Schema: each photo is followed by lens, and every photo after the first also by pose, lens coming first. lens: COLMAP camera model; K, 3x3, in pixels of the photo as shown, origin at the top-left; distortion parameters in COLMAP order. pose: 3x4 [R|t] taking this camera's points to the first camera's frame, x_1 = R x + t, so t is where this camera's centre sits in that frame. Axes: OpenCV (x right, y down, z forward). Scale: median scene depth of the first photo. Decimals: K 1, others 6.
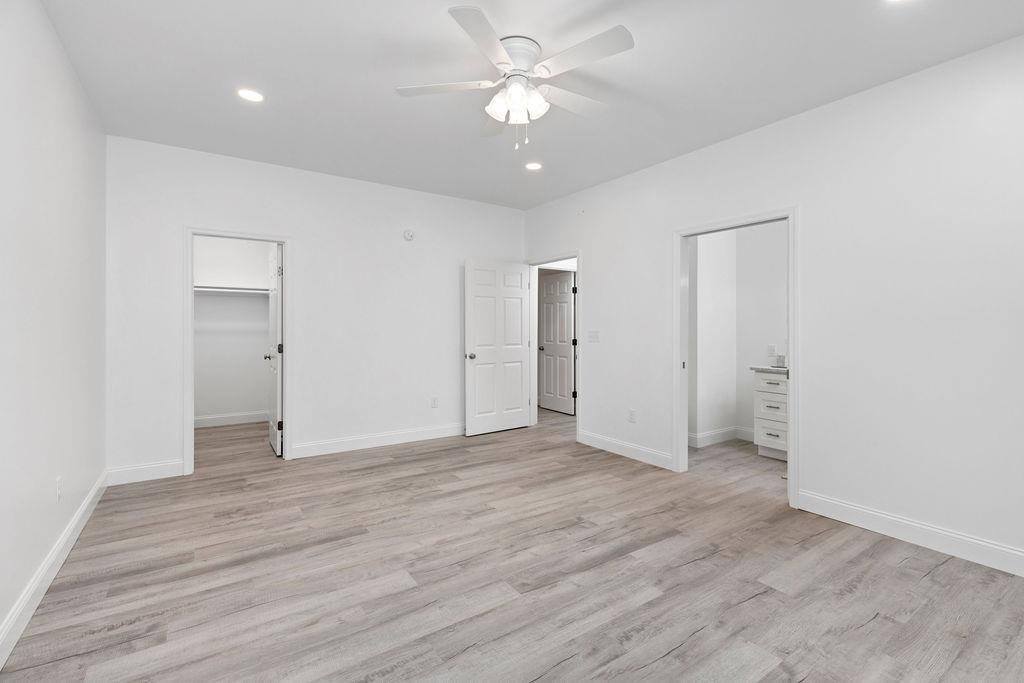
lens RADIAL K [[464.5, 0, 516.6], [0, 464.5, 337.3], [0, 0, 1]] dist [0.008851, 0.000360]
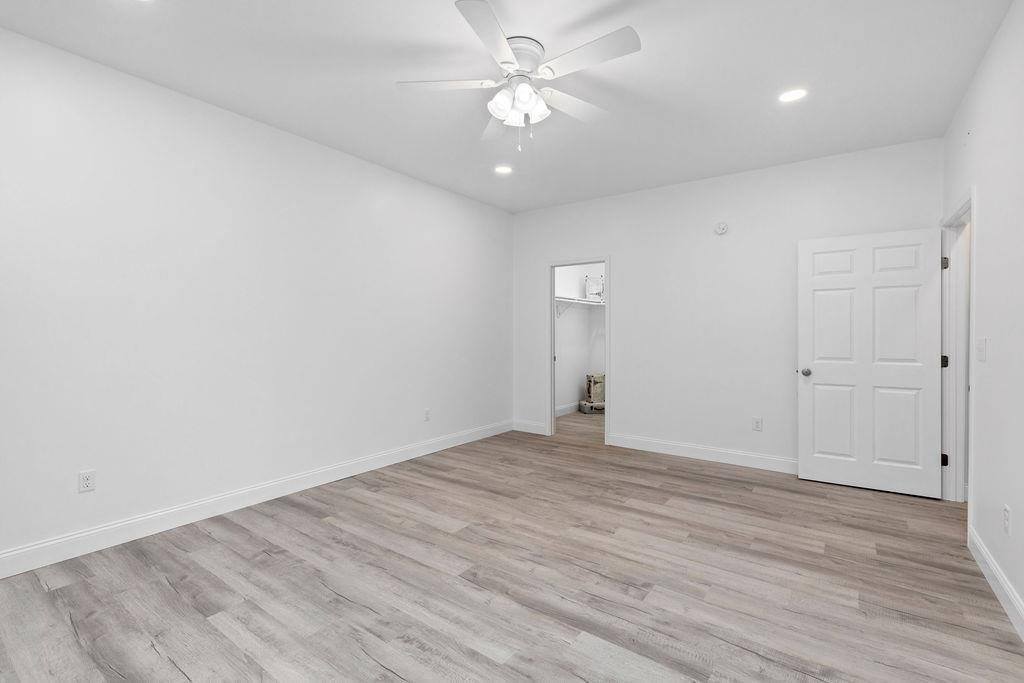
lens RADIAL K [[464.5, 0, 510.6], [0, 464.5, 336.6], [0, 0, 1]] dist [0.008851, 0.000360]
pose [[0.332015, 0.006789, -0.943250, 0.807479], [-0.022122, 0.999755, -0.000591, -0.007676], [0.943015, 0.021063, 0.332084, 0.557363]]
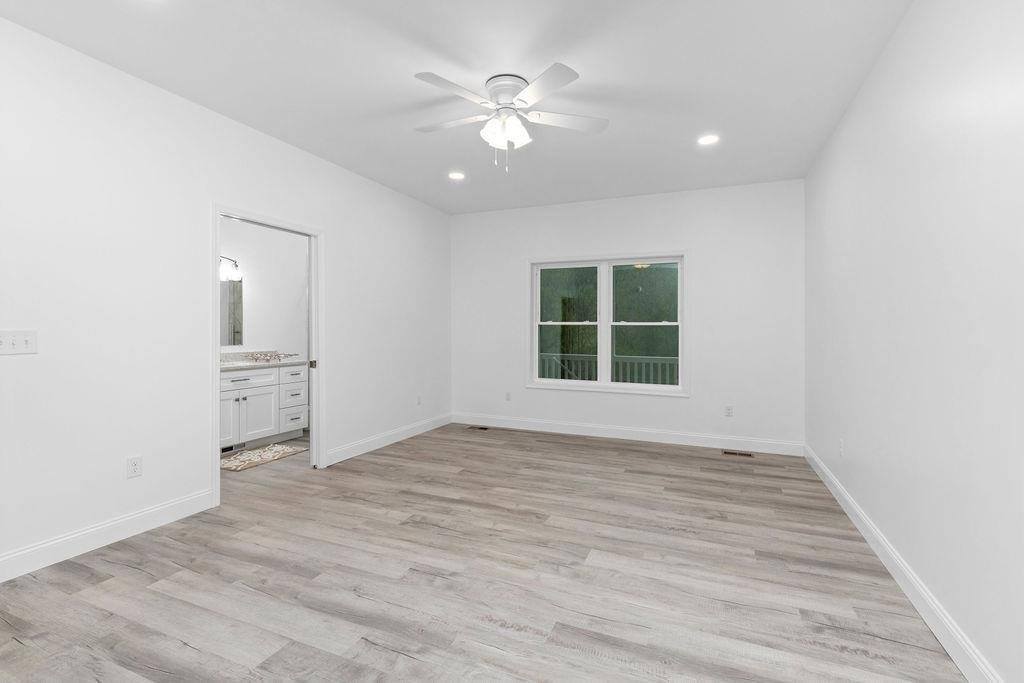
lens RADIAL K [[464.5, 0, 516.2], [0, 464.5, 333.8], [0, 0, 1]] dist [0.008851, 0.000360]
pose [[-0.536450, -0.014801, 0.843802, -0.843606], [0.010370, 0.999655, 0.024127, -0.028920], [-0.843868, 0.021693, -0.536112, 1.377950]]
